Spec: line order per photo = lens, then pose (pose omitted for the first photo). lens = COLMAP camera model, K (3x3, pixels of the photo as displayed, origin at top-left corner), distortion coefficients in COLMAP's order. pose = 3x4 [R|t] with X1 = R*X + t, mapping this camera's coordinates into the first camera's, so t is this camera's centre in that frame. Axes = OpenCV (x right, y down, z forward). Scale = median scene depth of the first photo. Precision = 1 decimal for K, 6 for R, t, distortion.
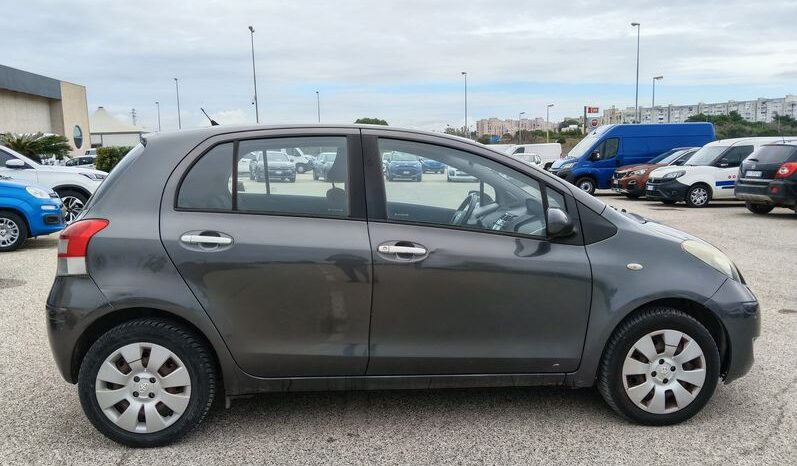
lens RADIAL K [[642.4, 0, 397.2], [0, 642.4, 232.4], [0, 0, 1]] dist [0.063641, -0.141660]
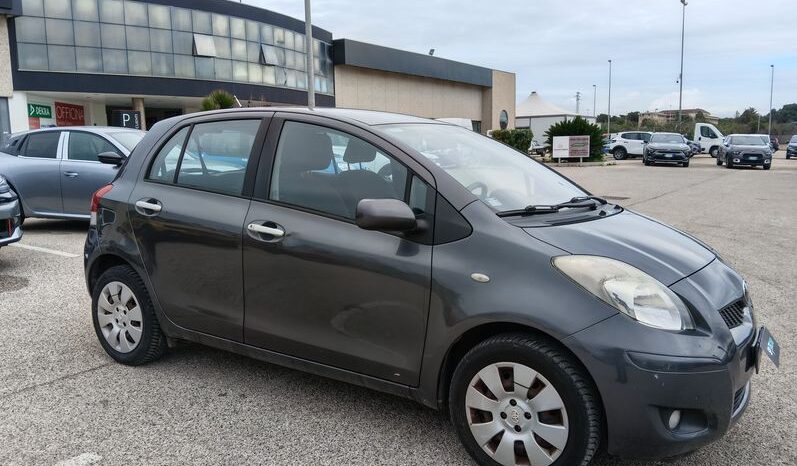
lens RADIAL K [[642.4, 0, 396.3], [0, 642.4, 233.5], [0, 0, 1]] dist [0.063641, -0.141660]
pose [[0.792645, 0.097241, -0.601879, 0.770010], [-0.080084, 0.995251, 0.055328, -0.039015], [0.604402, 0.004345, 0.796668, 0.292842]]
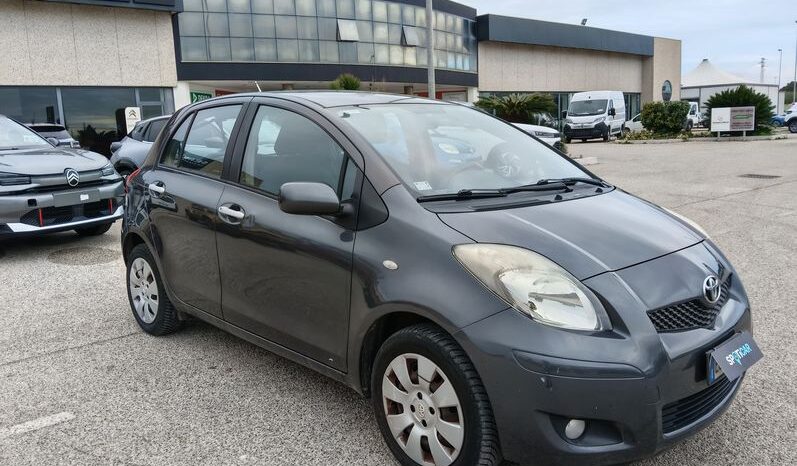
lens RADIAL K [[642.4, 0, 395.9], [0, 642.4, 231.5], [0, 0, 1]] dist [0.063641, -0.141660]
pose [[0.625108, 0.126084, -0.770288, 0.972691], [-0.072927, 0.991985, 0.103190, -0.068560], [0.777124, -0.008330, 0.629292, 0.519413]]
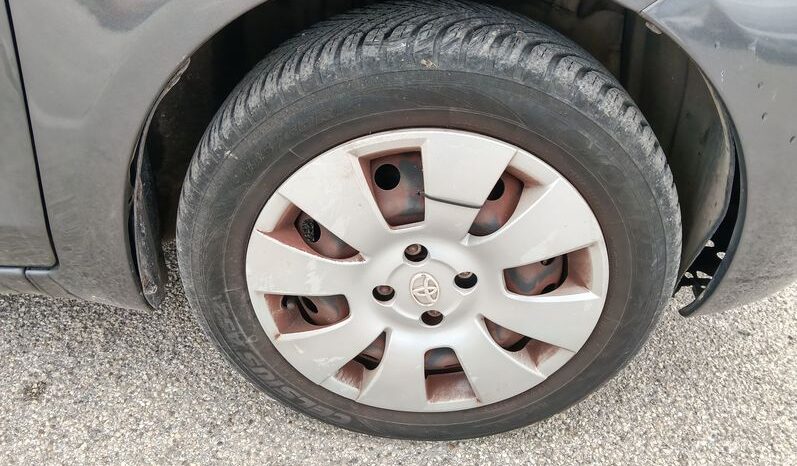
lens RADIAL K [[642.4, 0, 394.3], [0, 642.4, 230.7], [0, 0, 1]] dist [0.063641, -0.141660]
pose [[0.993774, 0.075139, -0.082265, 0.430676], [-0.026834, 0.878046, 0.477824, 0.082172], [0.108135, -0.472641, 0.874595, 0.818962]]
